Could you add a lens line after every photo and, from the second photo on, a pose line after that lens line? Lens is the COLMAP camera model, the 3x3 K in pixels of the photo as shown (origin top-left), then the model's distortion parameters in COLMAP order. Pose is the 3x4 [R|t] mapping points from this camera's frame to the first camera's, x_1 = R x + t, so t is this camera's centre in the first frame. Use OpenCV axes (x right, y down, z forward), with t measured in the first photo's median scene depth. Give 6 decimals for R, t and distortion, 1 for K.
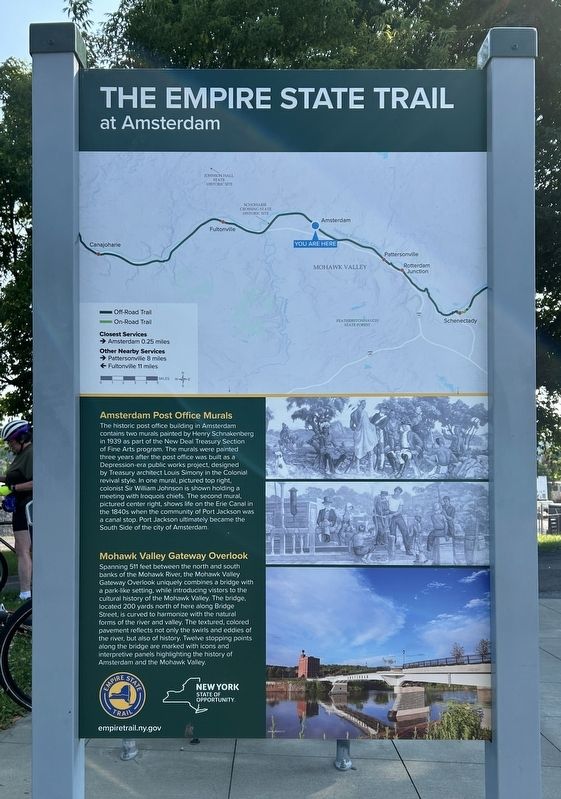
lens RADIAL K [[673.9, 0, 278.7], [0, 673.9, 398.8], [0, 0, 1]] dist [-0.103440, -0.003488]
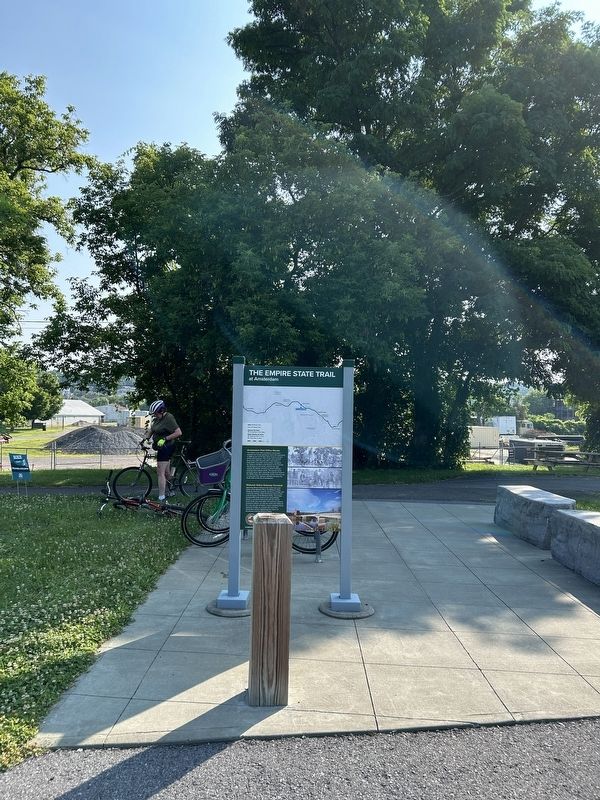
lens RADIAL K [[601.1, 0, 301.1], [0, 601.1, 397.1], [0, 0, 1]] dist [0.069925, 0.000935]
pose [[0.999755, 0.019494, -0.010485, 0.094103], [-0.019963, 0.998708, -0.046727, -0.135175], [0.009561, 0.046925, 0.998853, -2.718046]]
